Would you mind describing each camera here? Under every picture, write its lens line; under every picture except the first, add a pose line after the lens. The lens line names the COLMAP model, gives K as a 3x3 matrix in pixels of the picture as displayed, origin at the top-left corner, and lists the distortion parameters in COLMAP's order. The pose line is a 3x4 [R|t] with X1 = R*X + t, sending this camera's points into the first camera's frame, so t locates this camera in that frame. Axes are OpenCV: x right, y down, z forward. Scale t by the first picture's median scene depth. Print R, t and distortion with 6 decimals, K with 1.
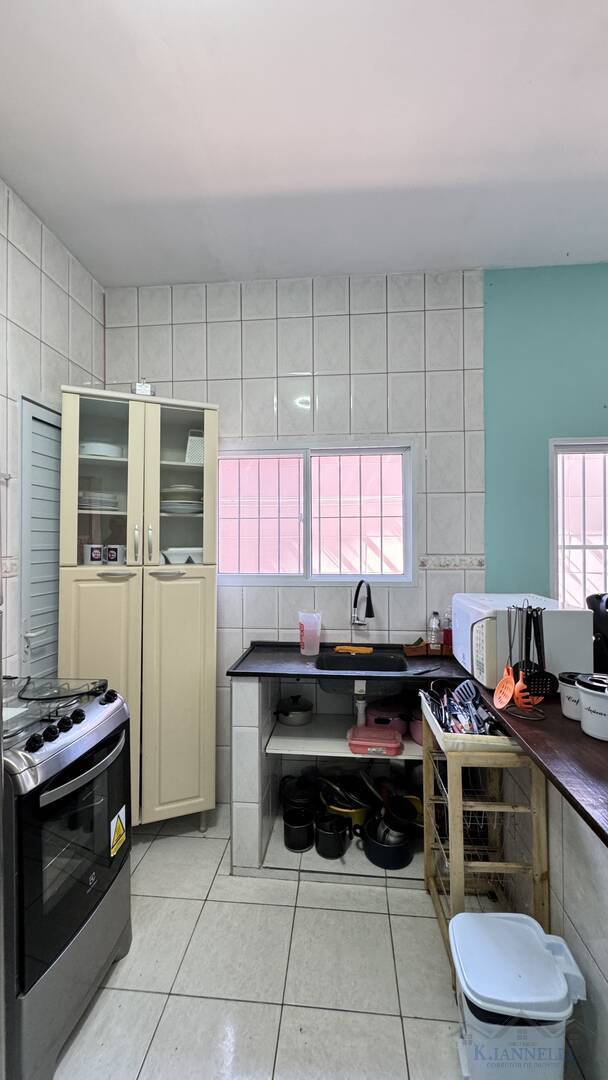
lens RADIAL K [[431.1, 0, 304.0], [0, 431.1, 540.0], [0, 0, 1]] dist [-0.002549, -0.000400]
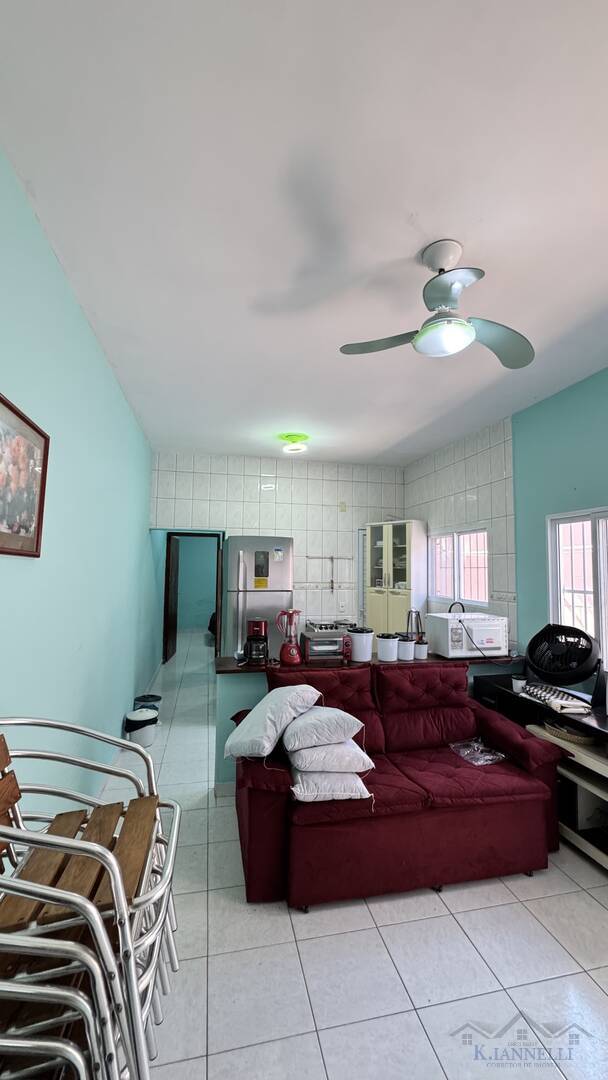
lens RADIAL K [[431.1, 0, 304.0], [0, 431.1, 540.0], [0, 0, 1]] dist [-0.002549, -0.000400]
pose [[0.311644, -0.056620, -0.948511, 1.702192], [-0.003468, 0.998149, -0.060723, -0.061375], [0.950193, 0.022213, 0.310871, -0.235506]]
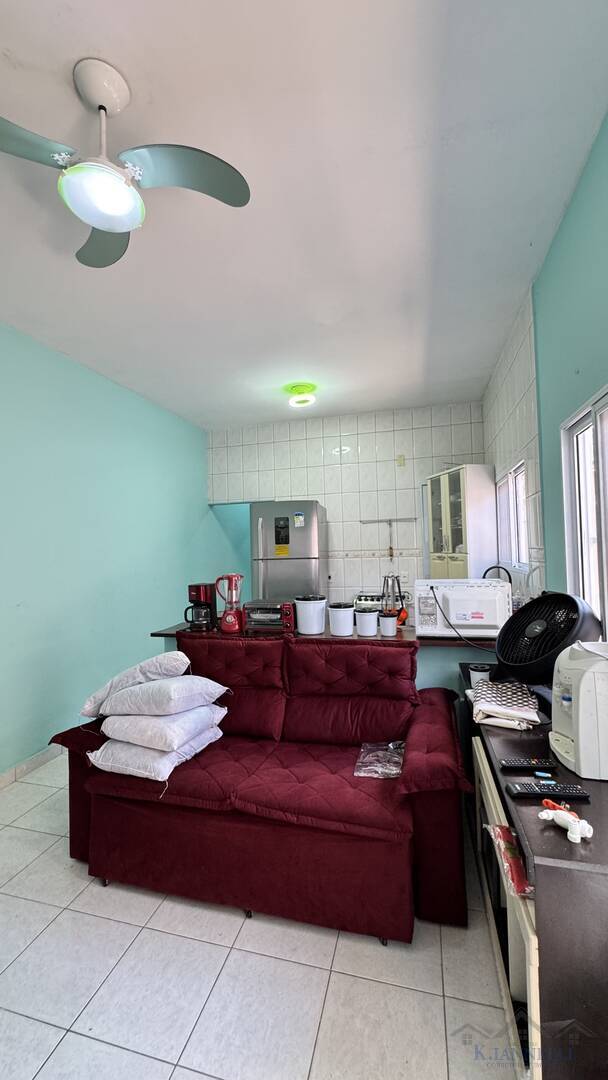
lens RADIAL K [[431.1, 0, 304.0], [0, 431.1, 540.0], [0, 0, 1]] dist [-0.002549, -0.000400]
pose [[-0.163491, -0.015242, -0.986427, 1.588582], [0.036091, 0.999119, -0.021420, 0.013998], [0.985885, -0.039103, -0.162797, 0.594710]]
